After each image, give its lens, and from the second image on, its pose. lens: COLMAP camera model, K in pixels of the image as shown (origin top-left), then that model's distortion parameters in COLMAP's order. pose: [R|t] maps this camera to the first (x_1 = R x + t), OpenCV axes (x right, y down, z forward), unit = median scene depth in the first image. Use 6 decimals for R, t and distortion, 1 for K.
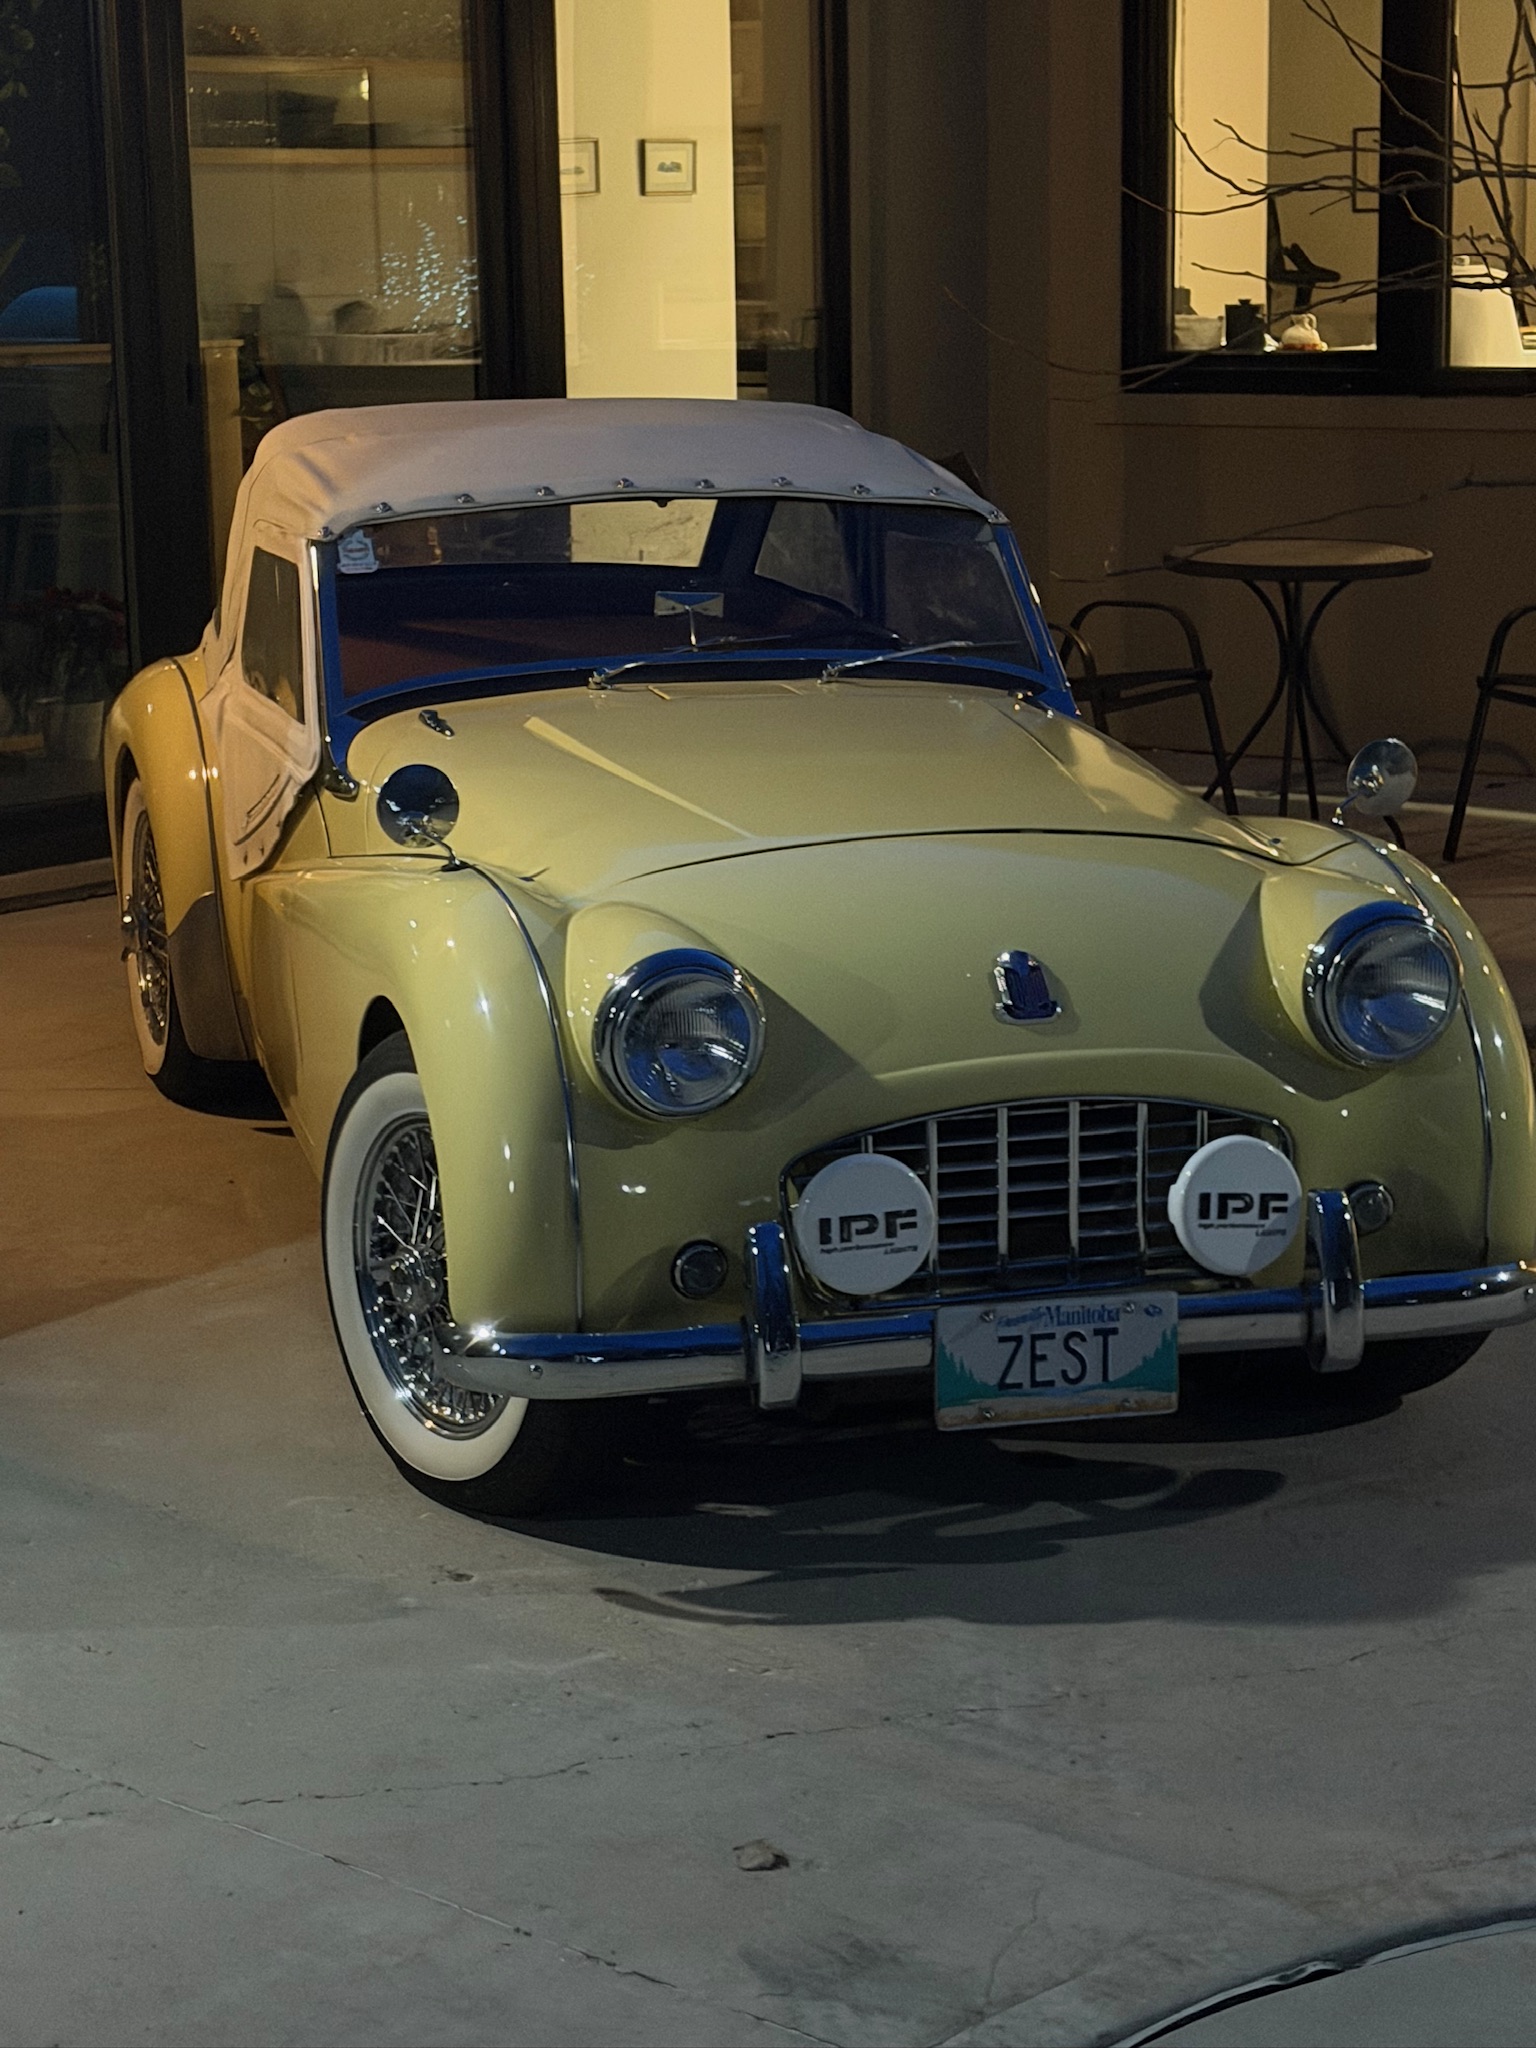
lens RADIAL K [[4117.3, 0, 767.2], [0, 4117.3, 1029.3], [0, 0, 1]] dist [-0.098661, 0.000000]
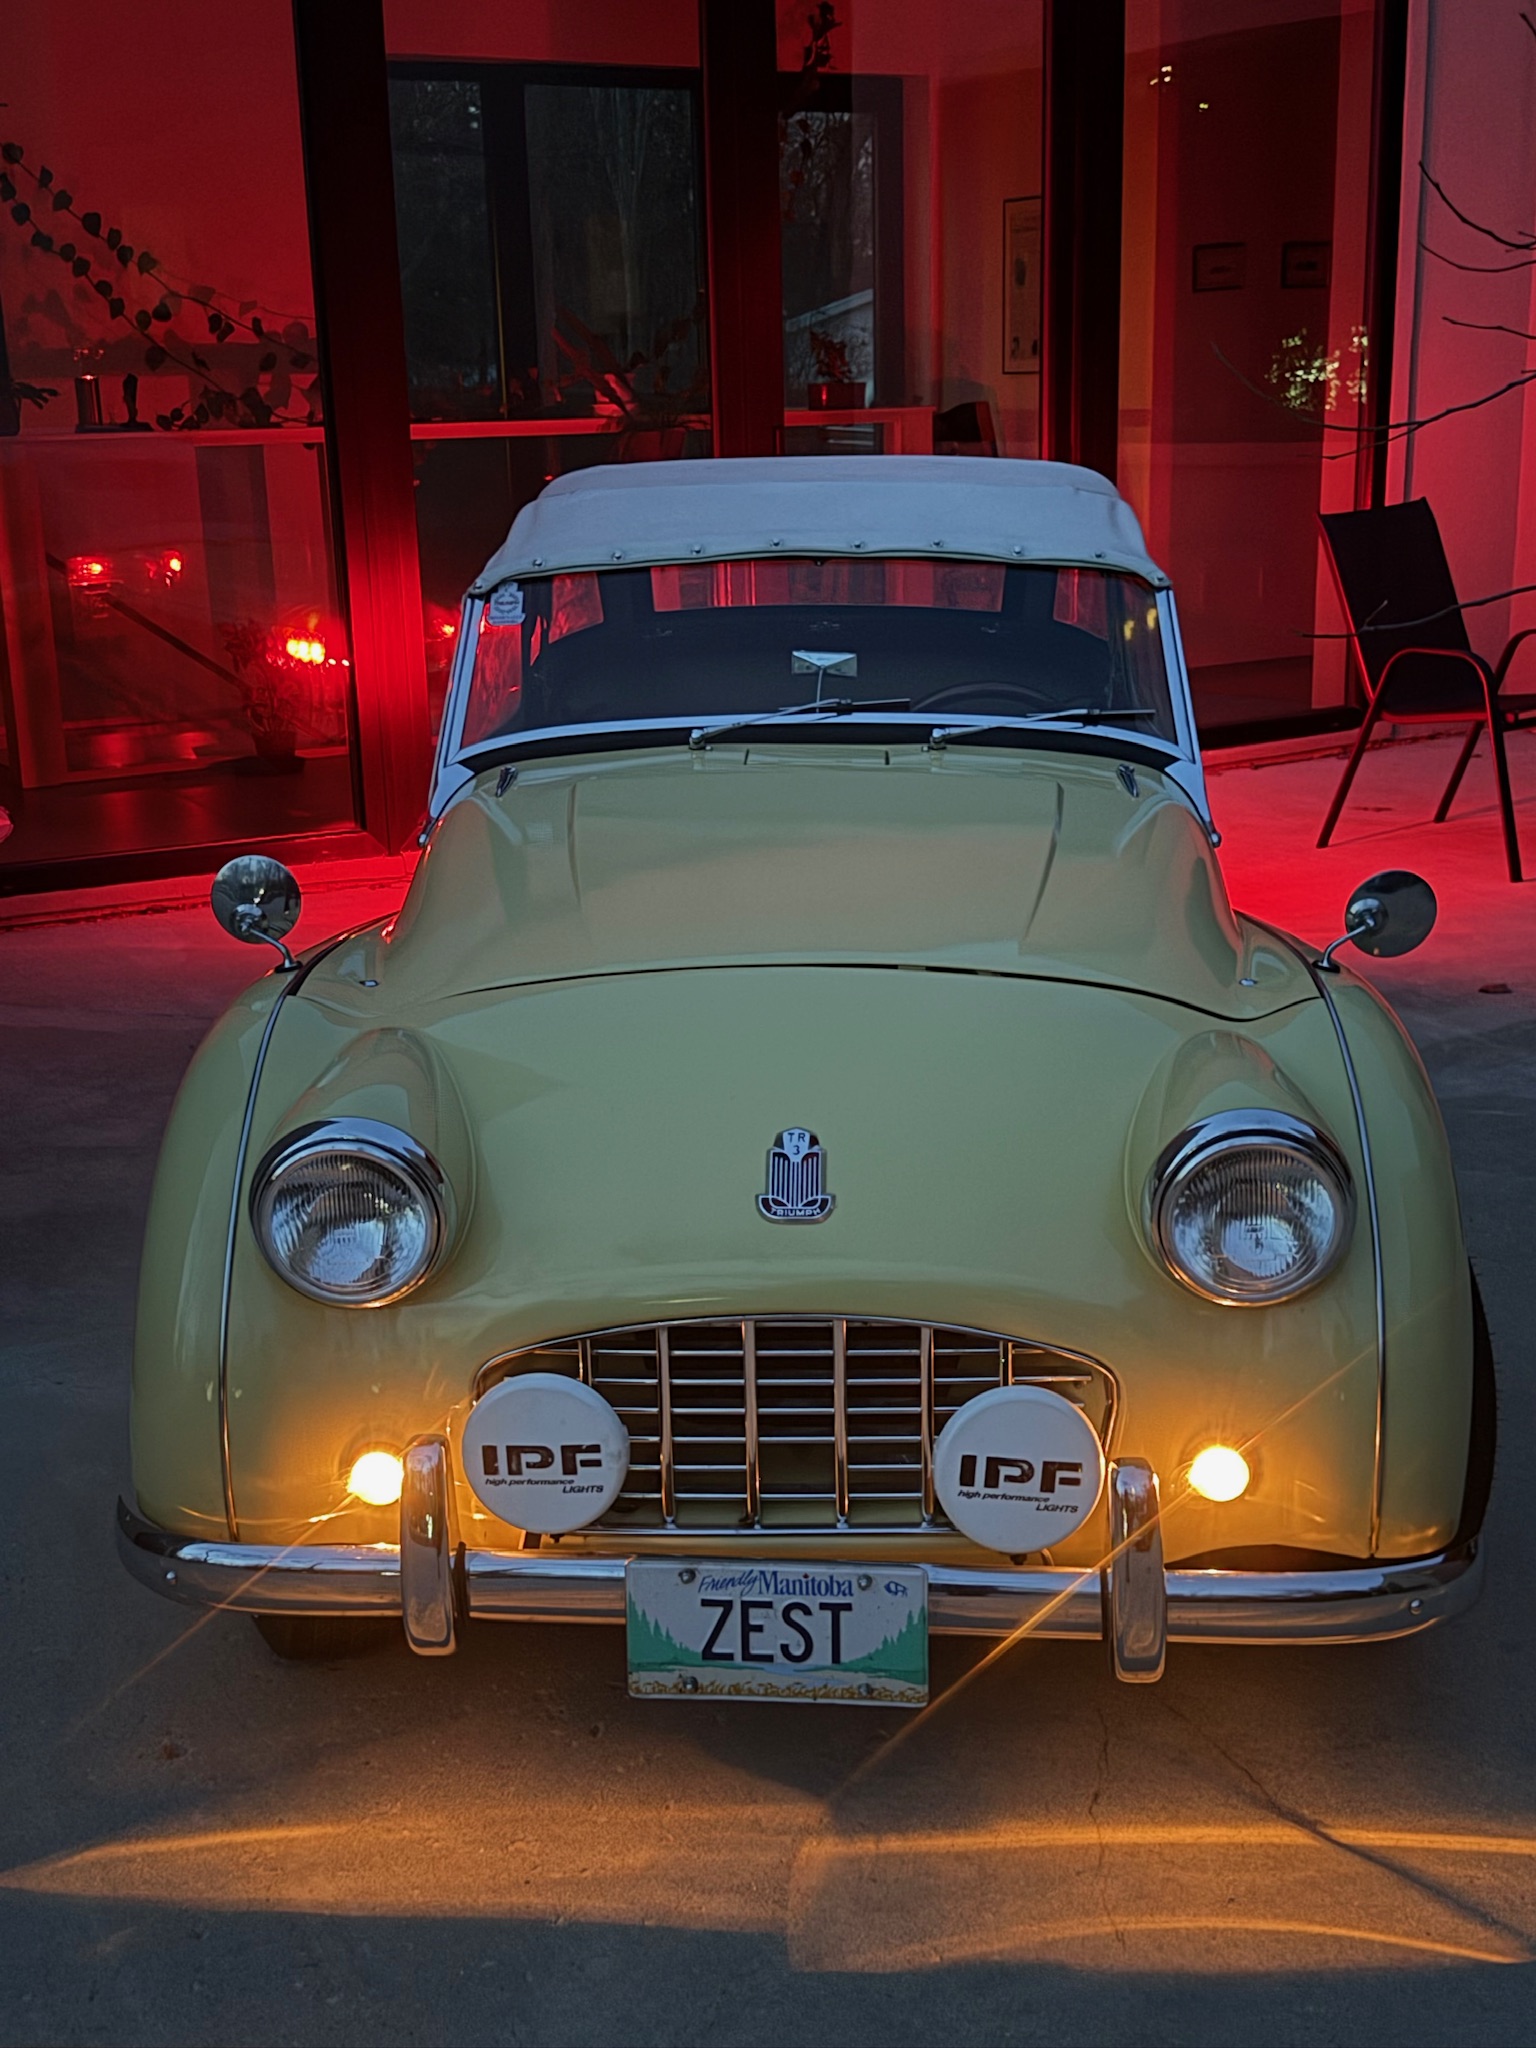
lens RADIAL K [[2470.8, 0, 766.8], [0, 2470.8, 1013.4], [0, 0, 1]] dist [-0.006022, 0.000000]
pose [[0.944265, 0.075172, -0.320487, 0.219681], [-0.051478, 0.995320, 0.081784, -0.085541], [0.325135, -0.060728, 0.943716, 0.532476]]
